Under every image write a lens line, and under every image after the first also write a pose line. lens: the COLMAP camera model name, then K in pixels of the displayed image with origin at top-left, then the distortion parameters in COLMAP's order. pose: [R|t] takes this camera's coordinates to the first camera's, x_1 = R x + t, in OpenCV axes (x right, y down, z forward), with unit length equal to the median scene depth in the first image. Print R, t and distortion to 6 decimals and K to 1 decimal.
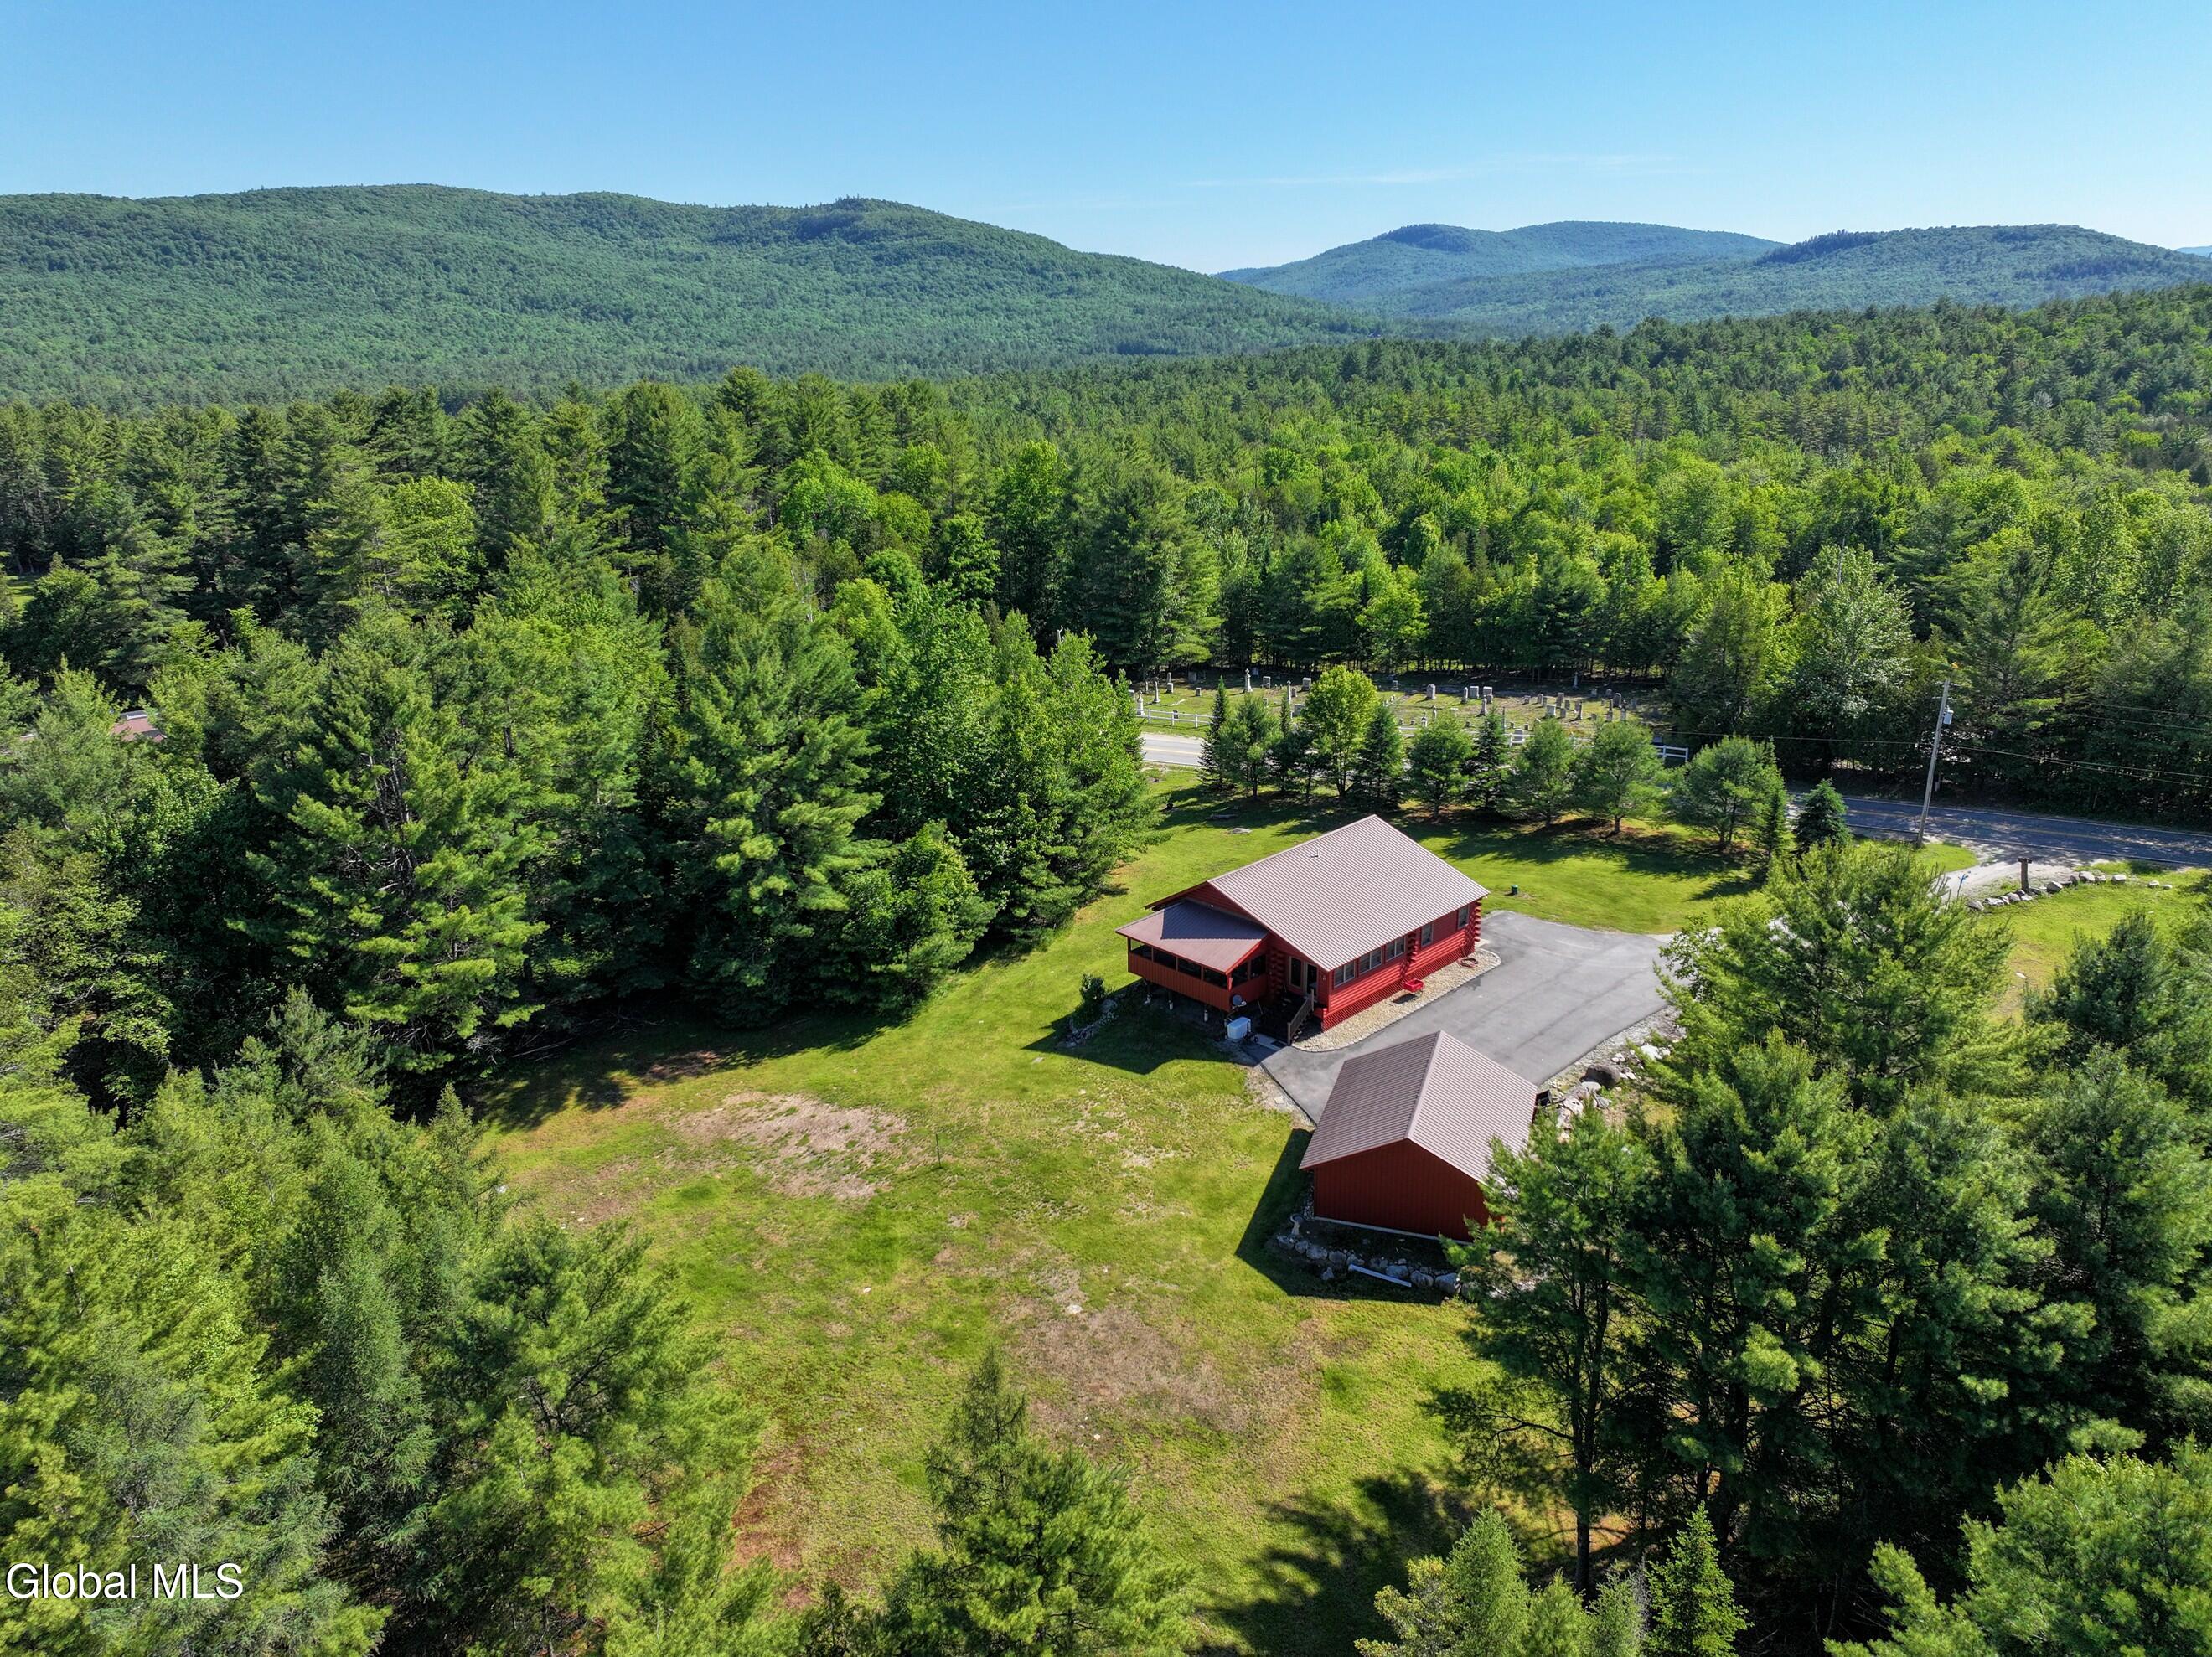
lens RADIAL K [[1549.2, 0, 1107.0], [0, 1549.2, 816.2], [0, 0, 1]] dist [0.002347, 0.014365]
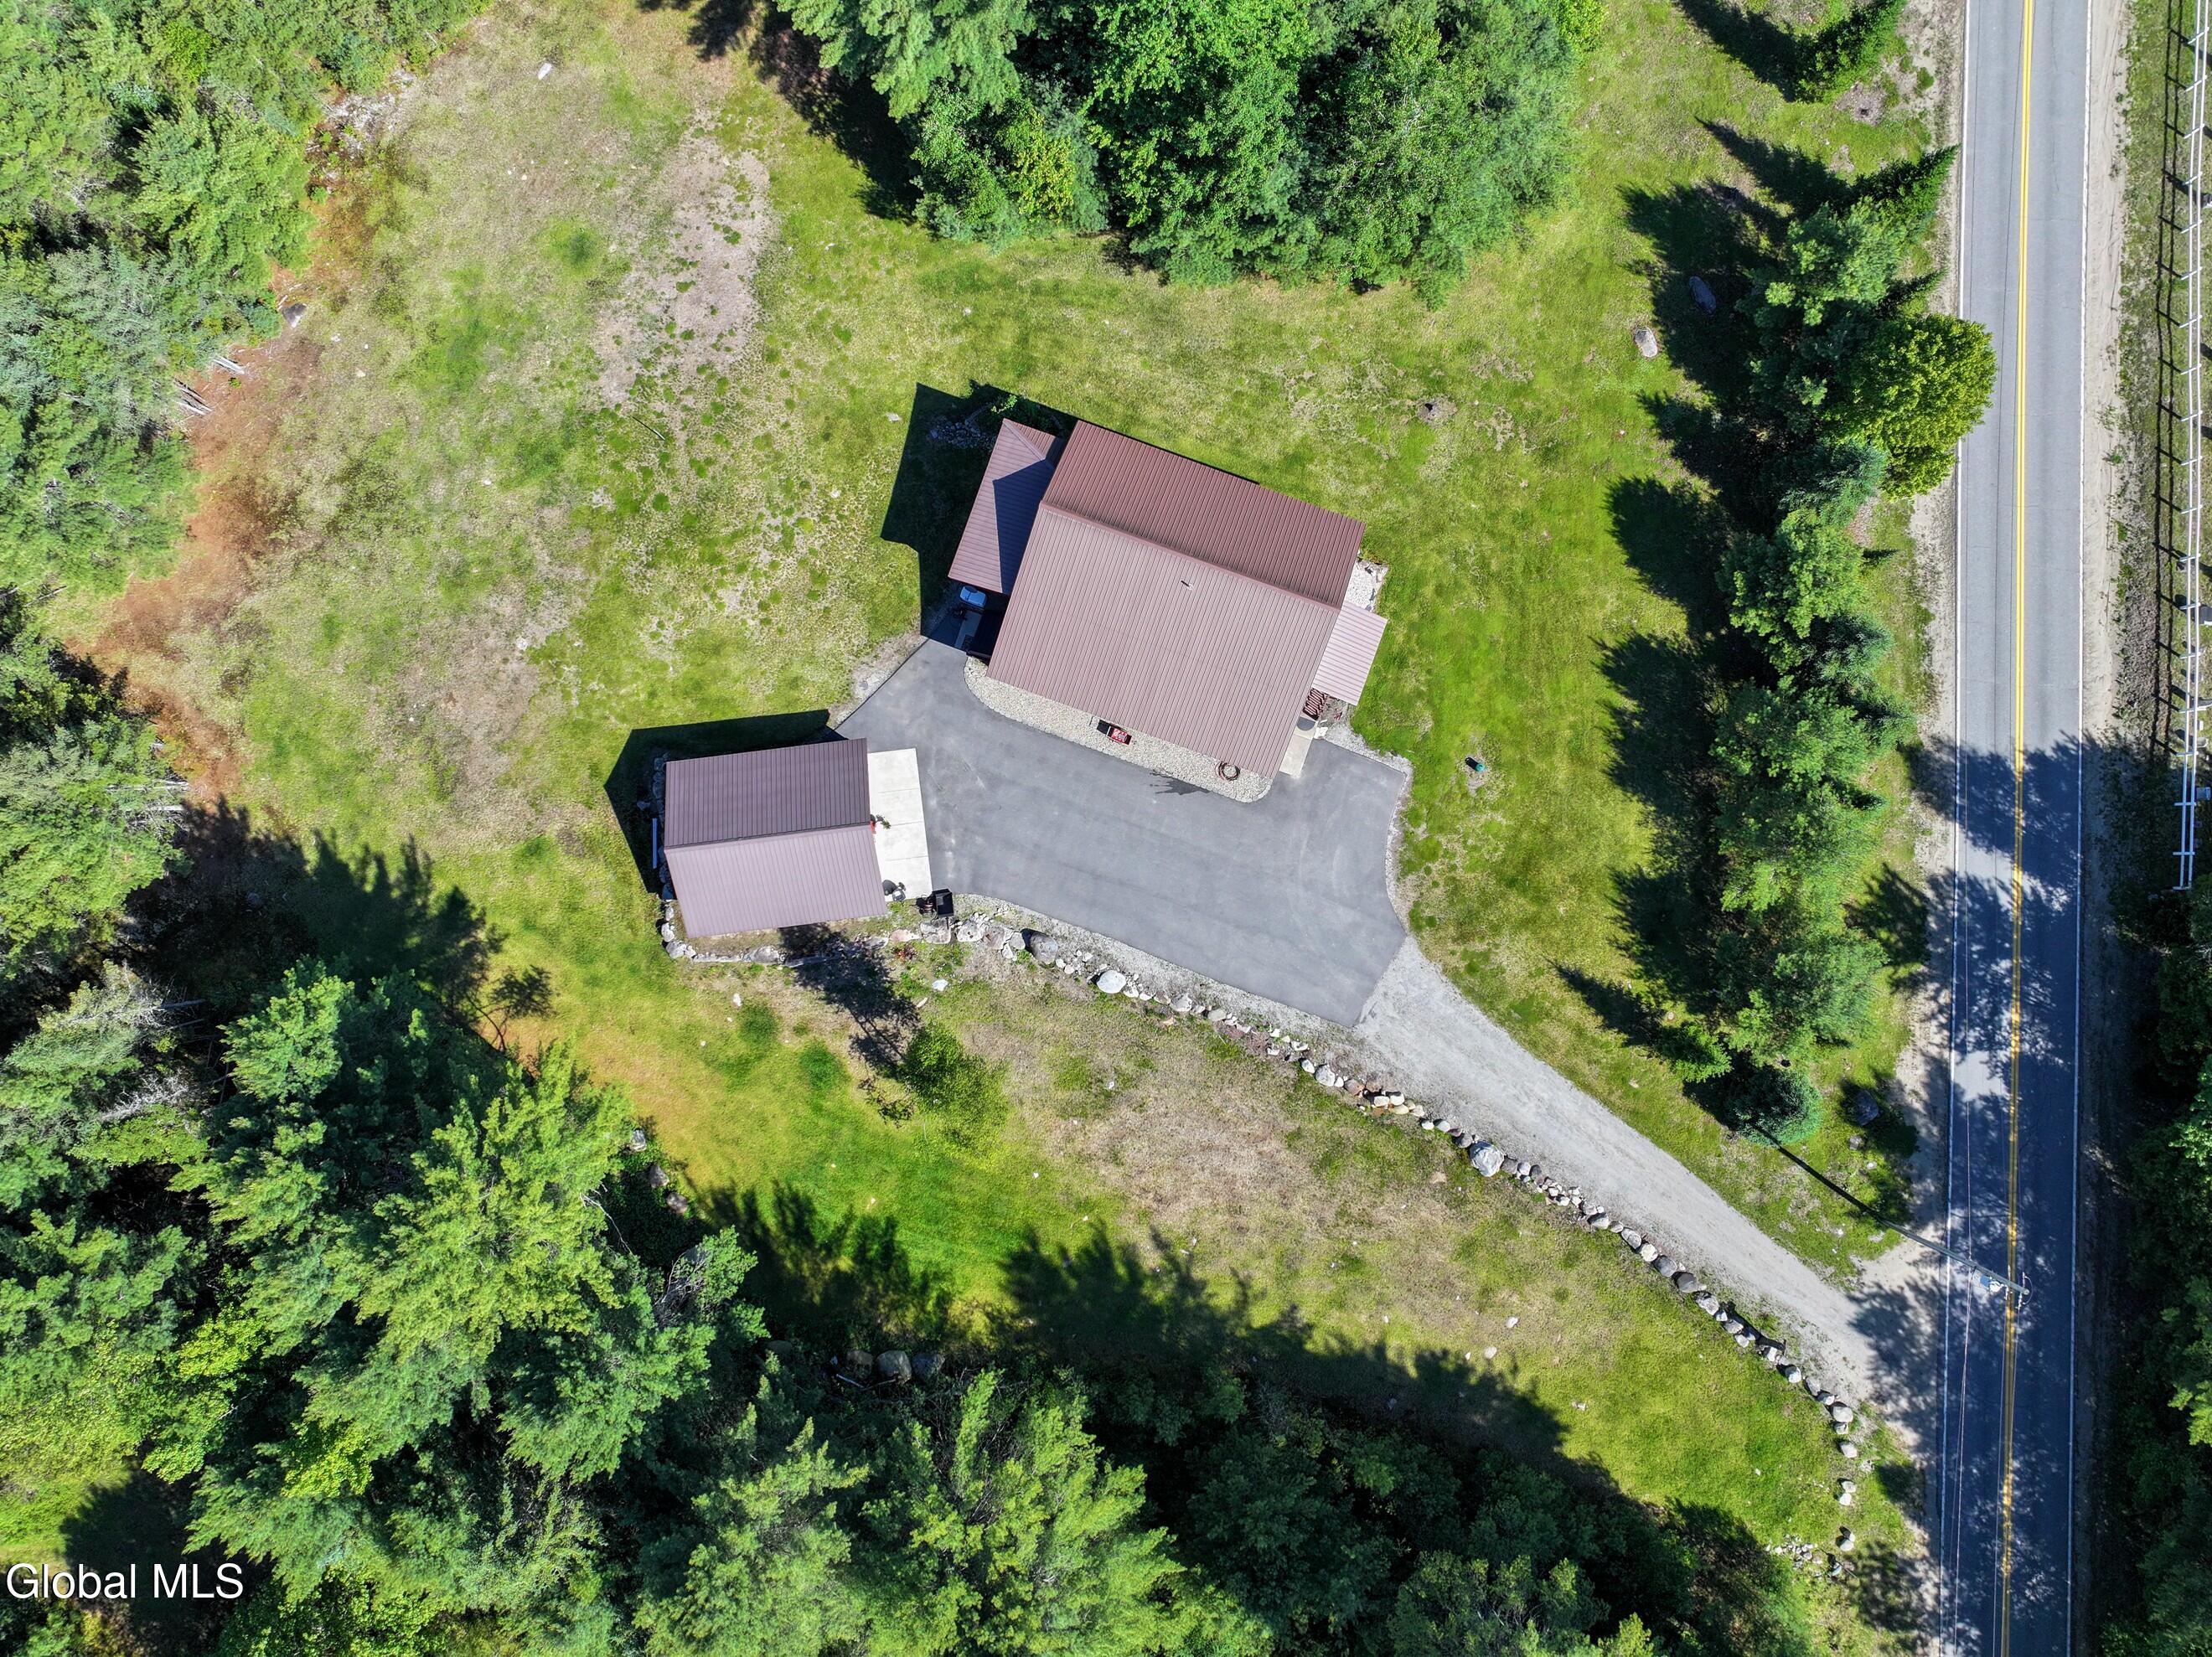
lens RADIAL K [[1549.2, 0, 1062.6], [0, 1549.2, 816.7], [0, 0, 1]] dist [0.002347, 0.014365]
pose [[0.440173, 0.897874, 0.008389, 0.224387], [-0.301911, 0.139197, 0.943119, -0.774696], [0.845635, -0.417668, 0.332348, 0.662050]]
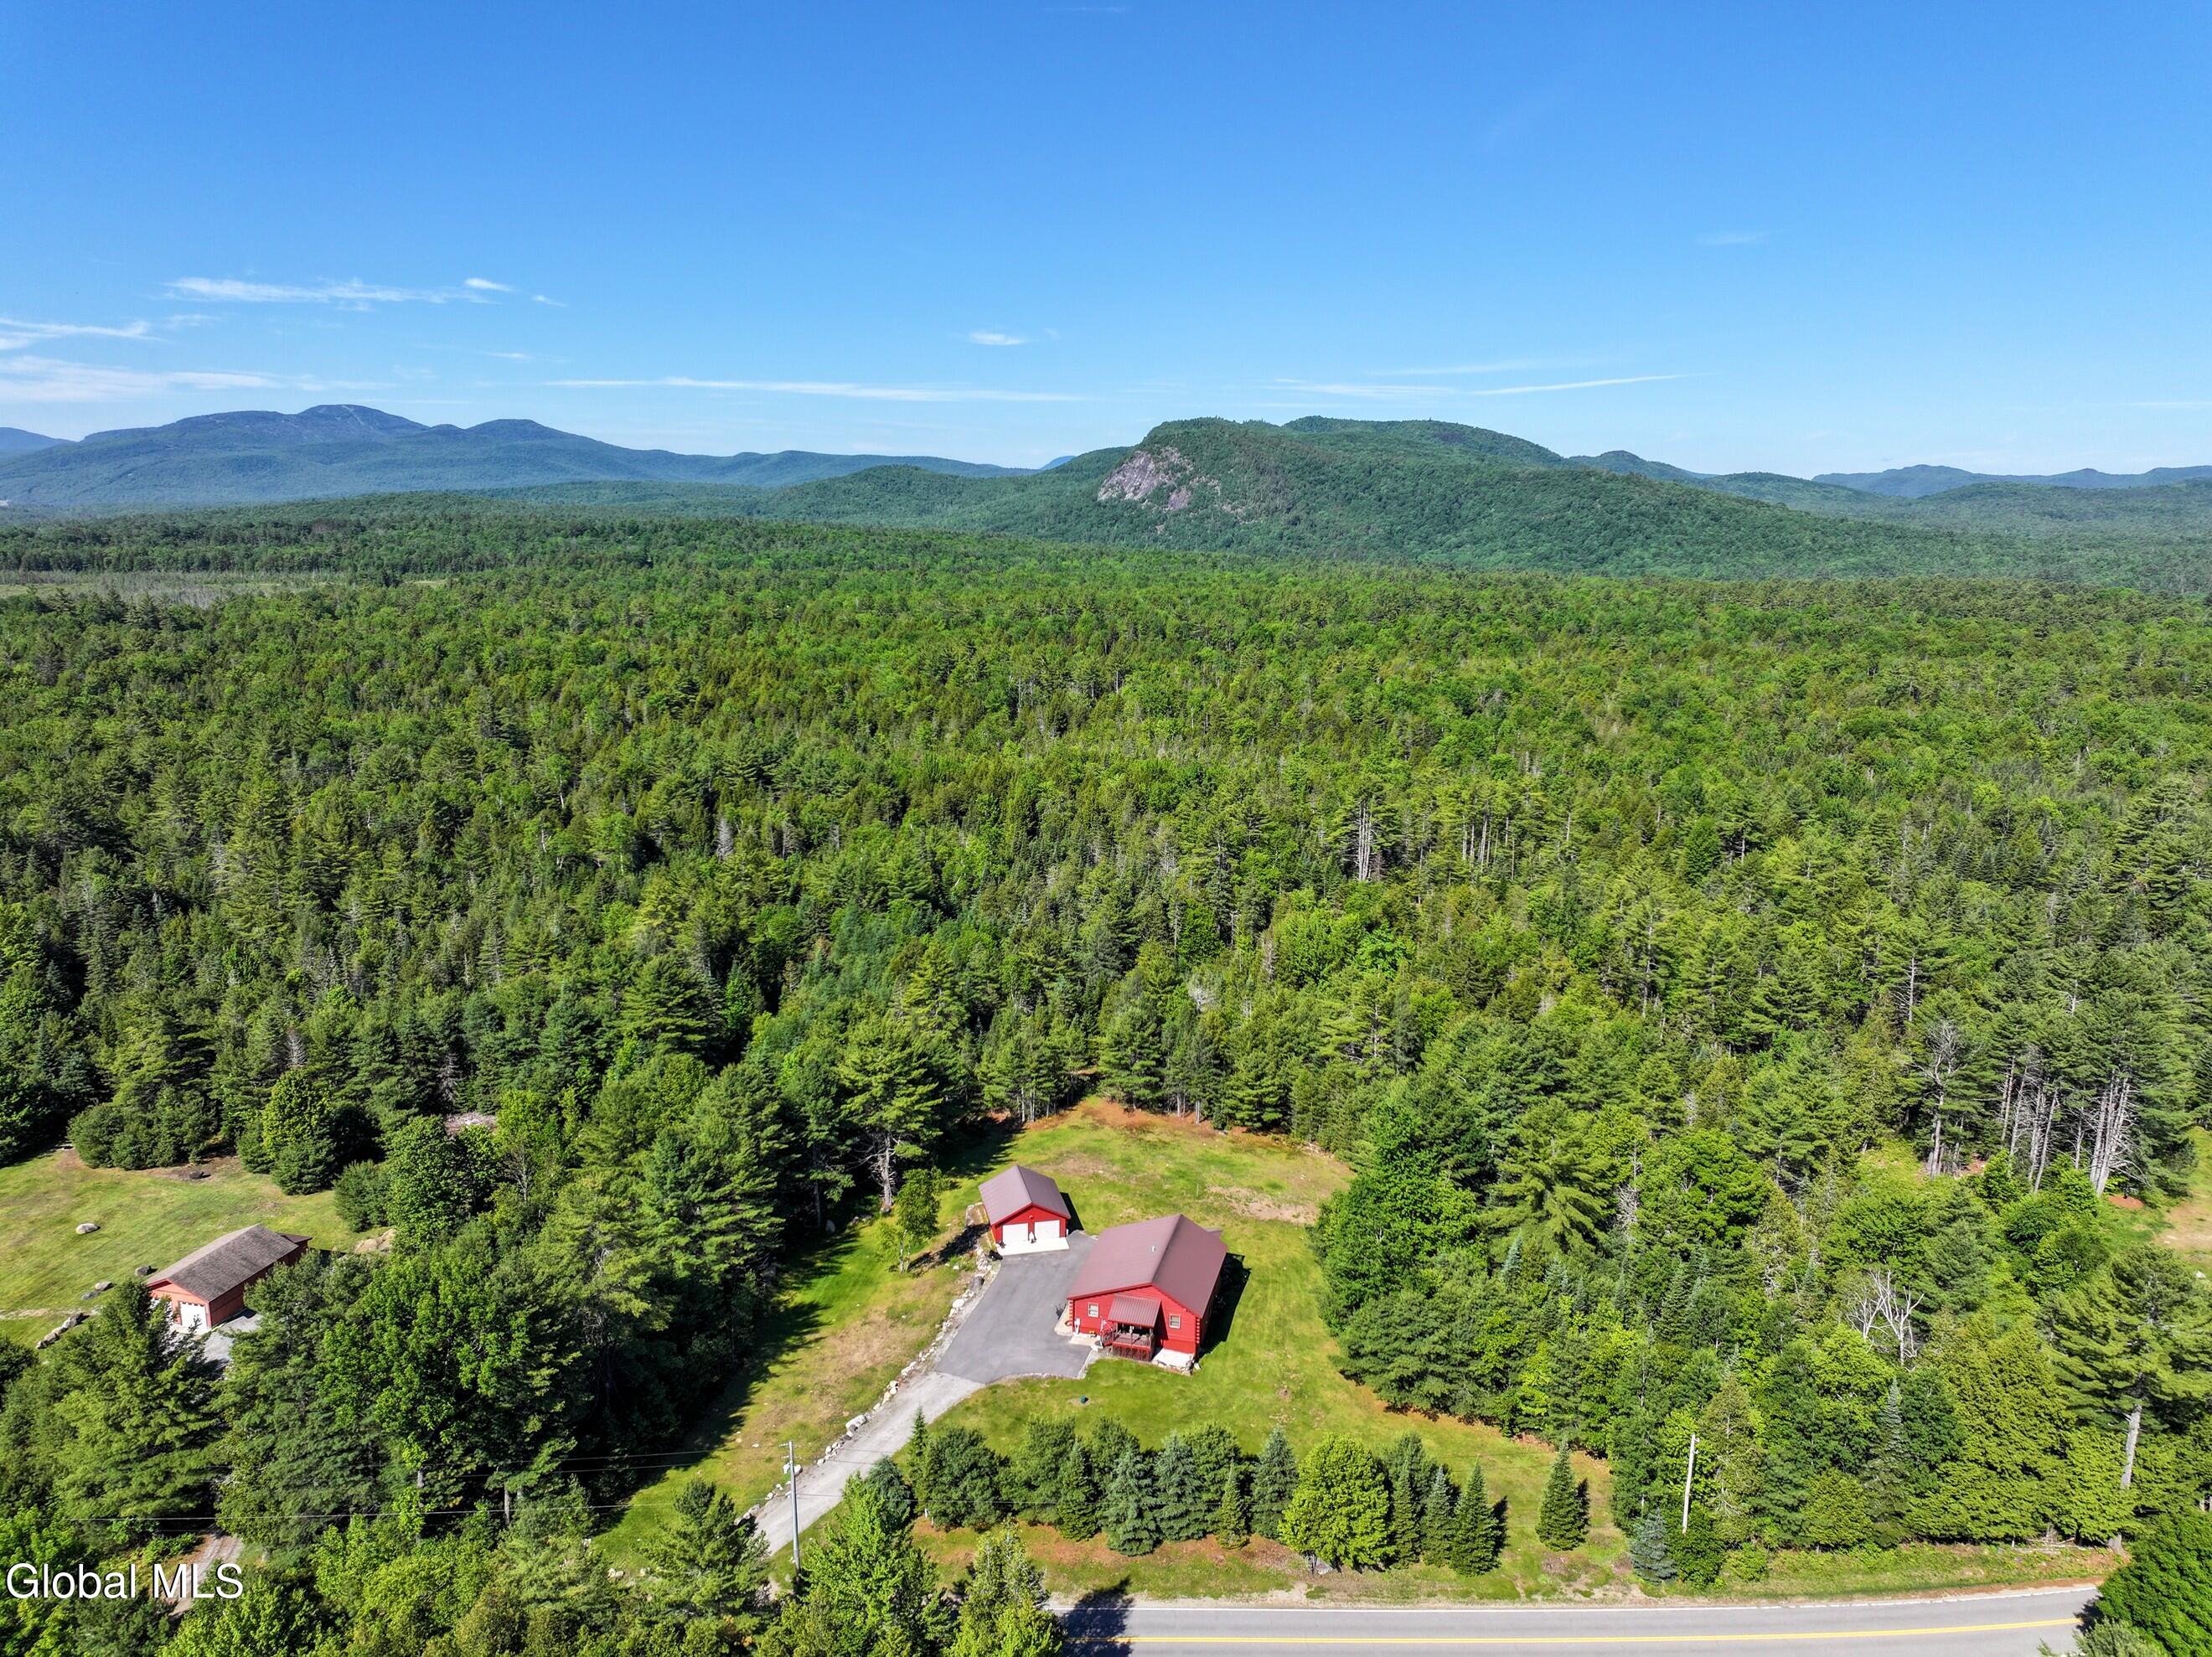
lens RADIAL K [[1549.2, 0, 1112.5], [0, 1549.2, 827.4], [0, 0, 1]] dist [0.002347, 0.014365]
pose [[-0.846765, 0.126349, -0.516744, 1.093695], [-0.160548, 0.865393, 0.474679, -1.300259], [0.507162, 0.484904, -0.712499, 2.144163]]
